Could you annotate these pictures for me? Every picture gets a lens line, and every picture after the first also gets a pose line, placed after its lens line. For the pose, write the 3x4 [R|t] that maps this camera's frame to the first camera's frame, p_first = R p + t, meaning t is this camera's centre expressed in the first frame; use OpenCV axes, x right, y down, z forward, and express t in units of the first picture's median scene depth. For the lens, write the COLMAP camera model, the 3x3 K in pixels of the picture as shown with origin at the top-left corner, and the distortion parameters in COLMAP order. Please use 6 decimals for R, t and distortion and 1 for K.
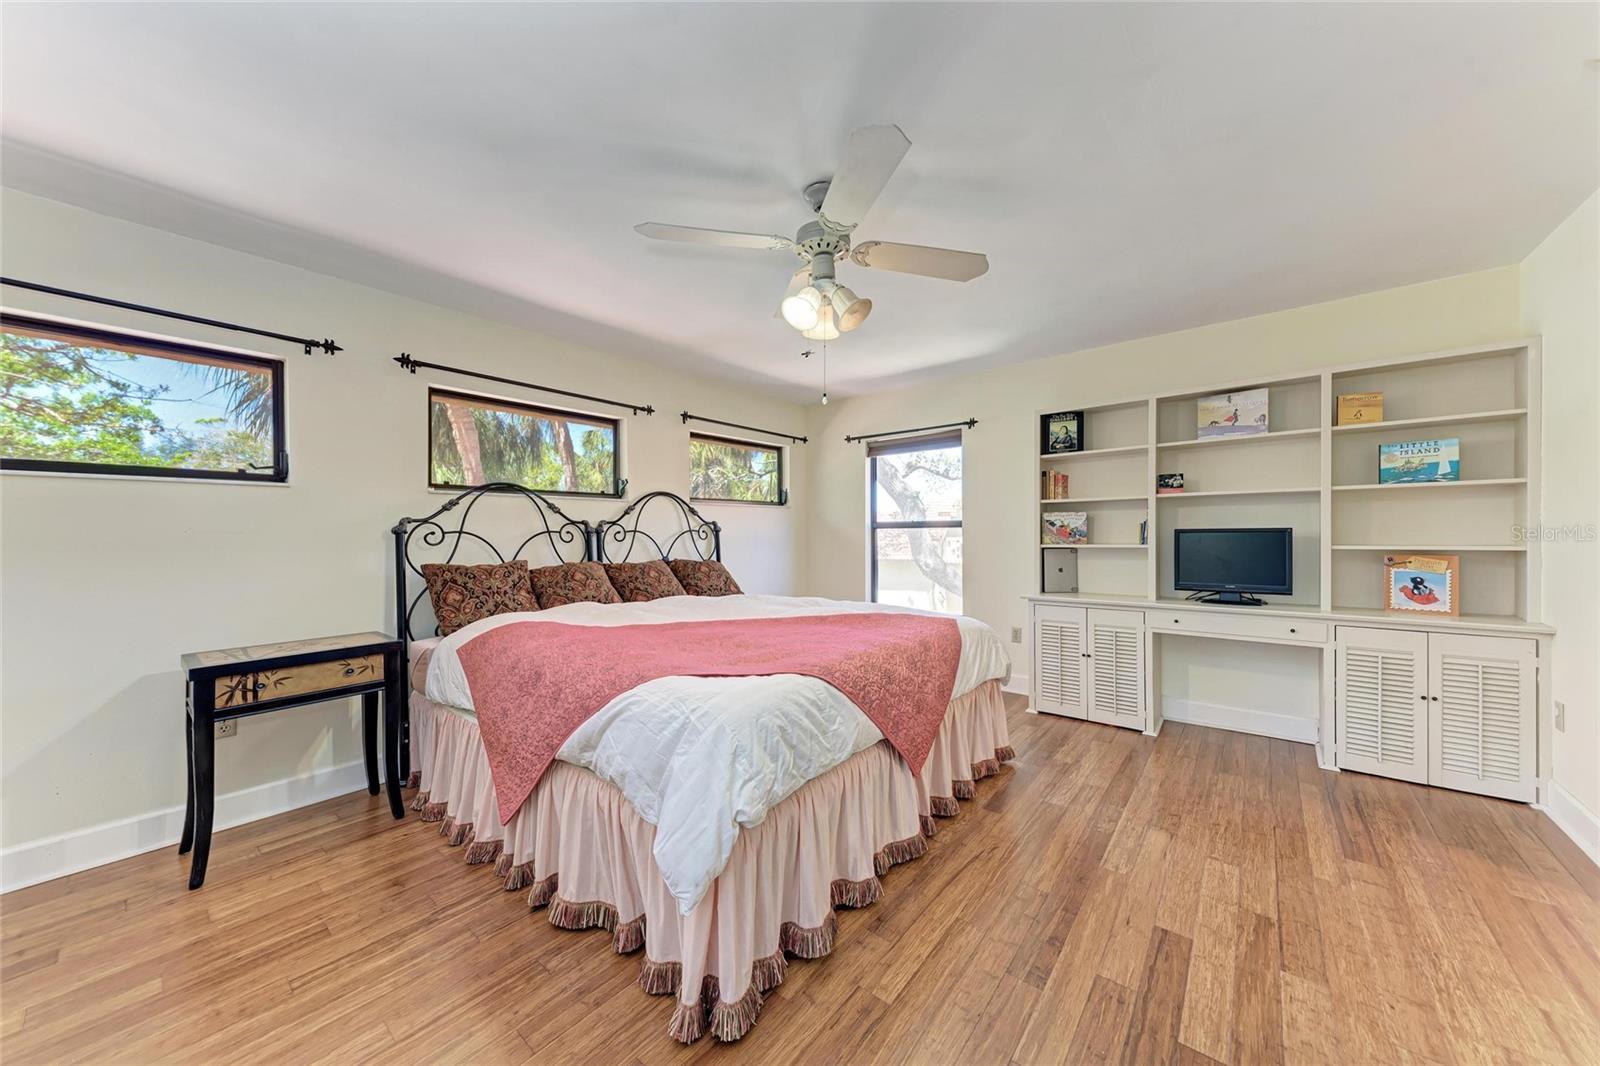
lens RADIAL K [[549.6, 0, 806.6], [0, 549.6, 543.1], [0, 0, 1]] dist [0.030163, -0.008545]
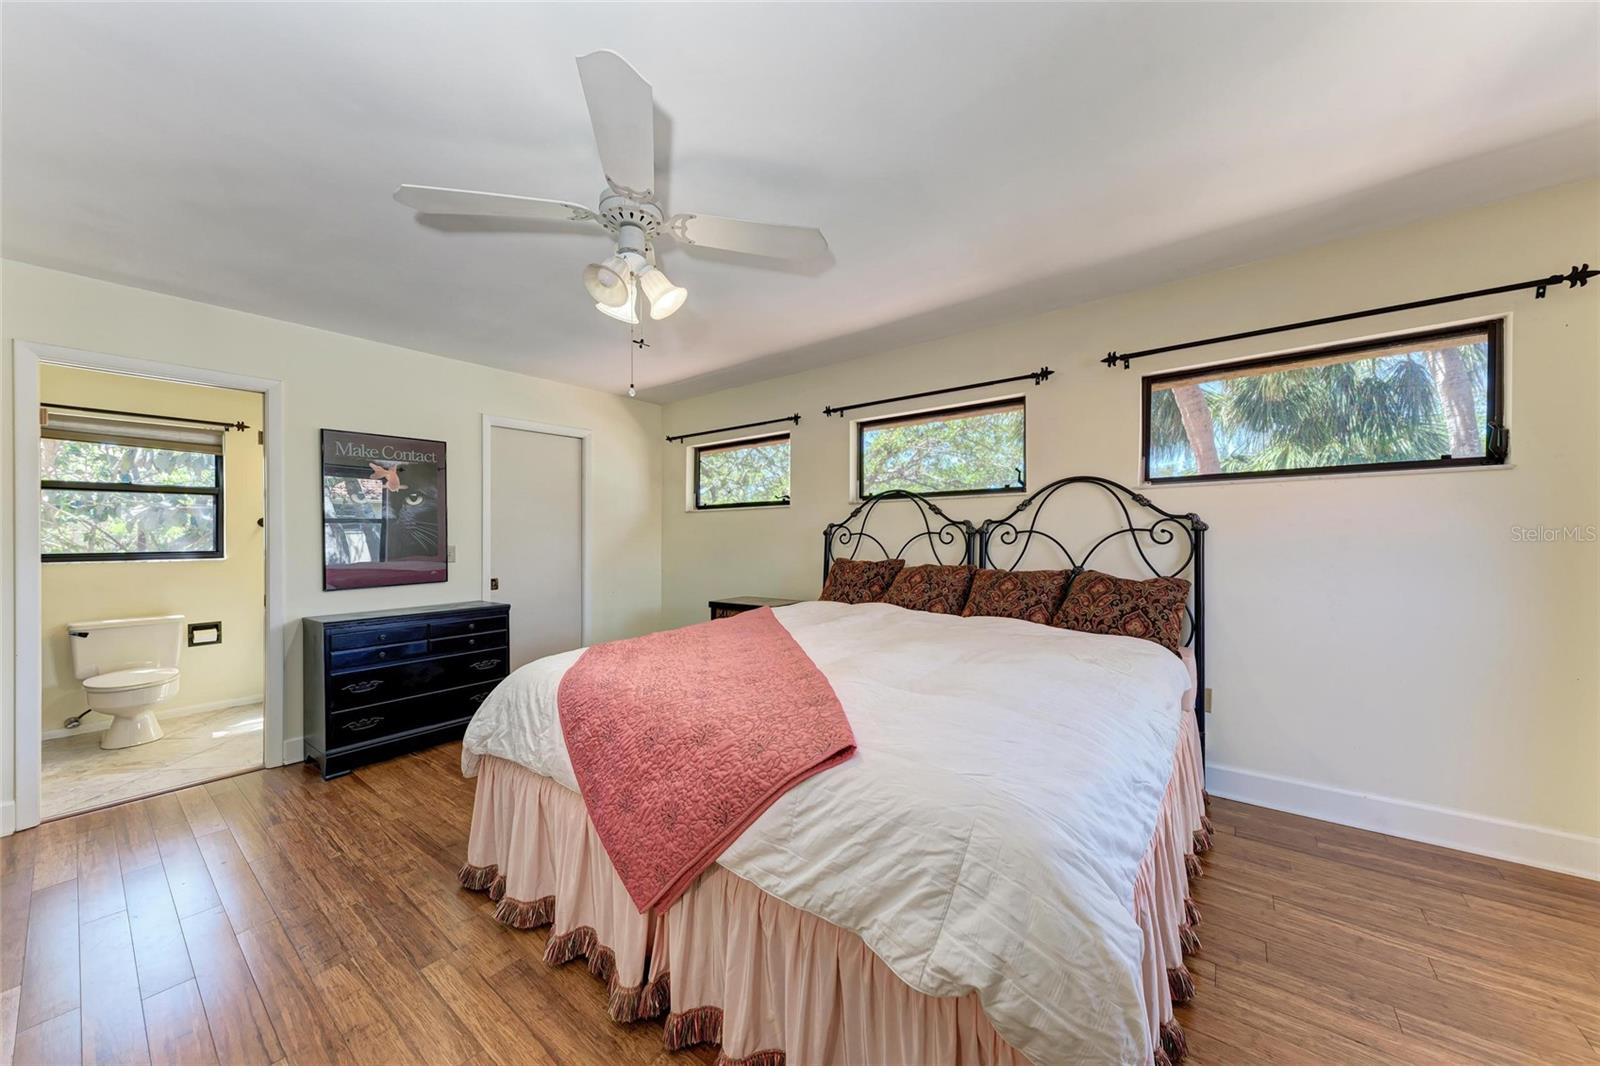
lens RADIAL K [[575.1, 0, 773.7], [0, 575.1, 537.5], [0, 0, 1]] dist [0.013410, 0.000139]
pose [[-0.009733, 0.009894, -0.999904, 0.559111], [-0.010260, 0.999897, 0.009994, -0.018540], [0.999900, 0.010357, -0.009631, 0.676177]]
